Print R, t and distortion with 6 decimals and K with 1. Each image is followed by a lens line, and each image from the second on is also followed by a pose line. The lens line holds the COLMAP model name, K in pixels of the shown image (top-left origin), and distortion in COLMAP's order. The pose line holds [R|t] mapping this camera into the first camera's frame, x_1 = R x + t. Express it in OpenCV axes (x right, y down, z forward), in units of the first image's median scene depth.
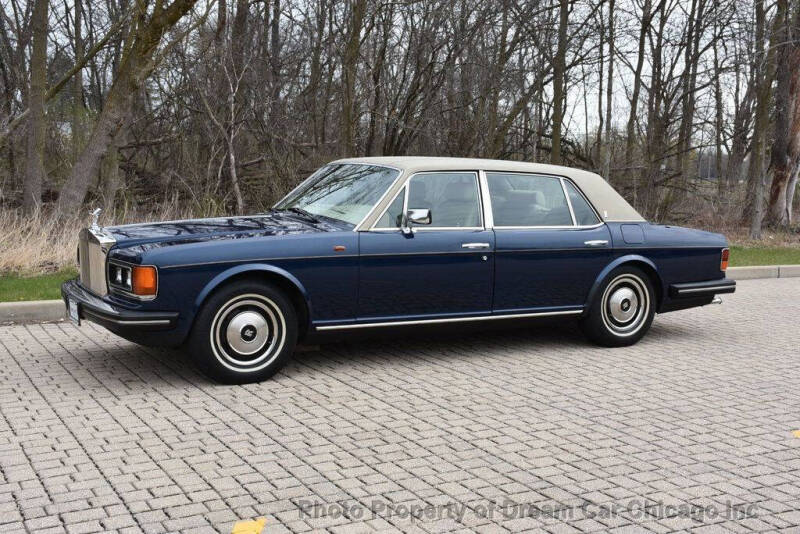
lens RADIAL K [[936.2, 0, 398.1], [0, 936.2, 274.7], [0, 0, 1]] dist [0.013023, 0.316788]
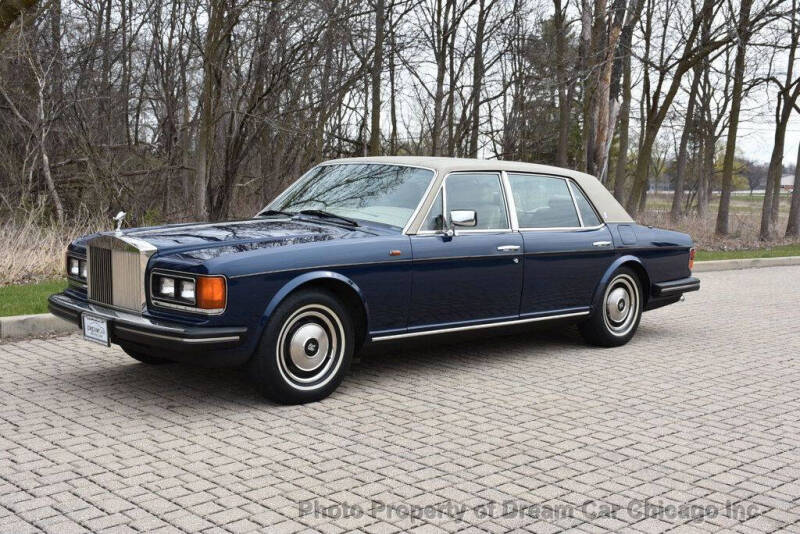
lens RADIAL K [[936.2, 0, 398.1], [0, 936.2, 274.7], [0, 0, 1]] dist [0.013023, 0.316788]
pose [[0.971971, -0.021083, 0.234152, -0.268641], [0.022242, 0.999750, -0.002309, -0.003975], [-0.234045, 0.007452, 0.972197, 0.086891]]
